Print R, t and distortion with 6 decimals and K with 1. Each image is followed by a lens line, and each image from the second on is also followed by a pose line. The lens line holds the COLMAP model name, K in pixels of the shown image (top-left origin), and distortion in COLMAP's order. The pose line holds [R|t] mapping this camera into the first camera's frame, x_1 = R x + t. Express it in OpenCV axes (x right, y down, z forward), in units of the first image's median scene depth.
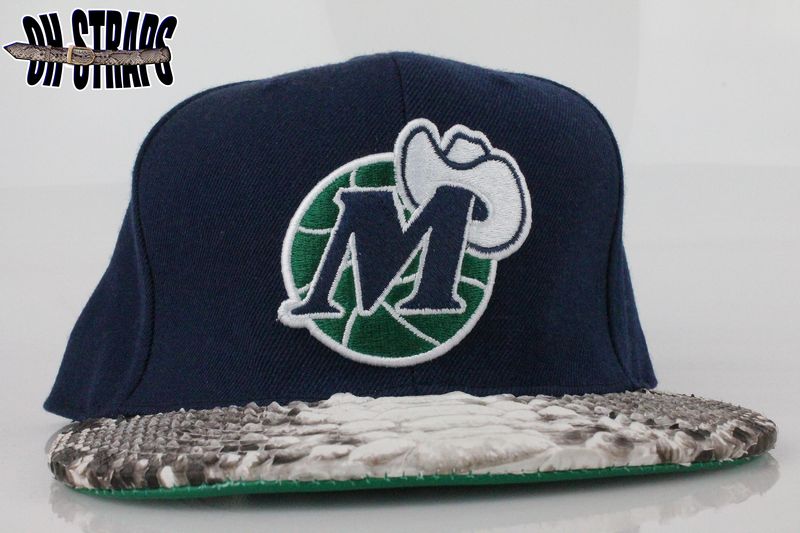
lens RADIAL K [[702.1, 0, 402.1], [0, 702.1, 269.7], [0, 0, 1]] dist [0.002264, -0.001853]
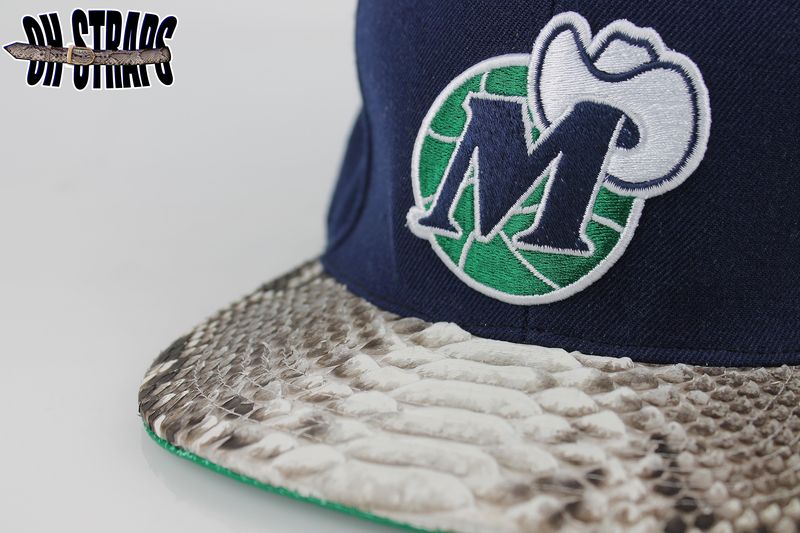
lens RADIAL K [[800.3, 0, 399.0], [0, 800.3, 264.3], [0, 0, 1]] dist [-0.016328, 0.000000]
pose [[0.909791, 0.156023, -0.384625, 0.245219], [-0.059248, 0.965988, 0.251707, -0.155611], [0.410815, -0.206212, 0.888092, 0.052699]]
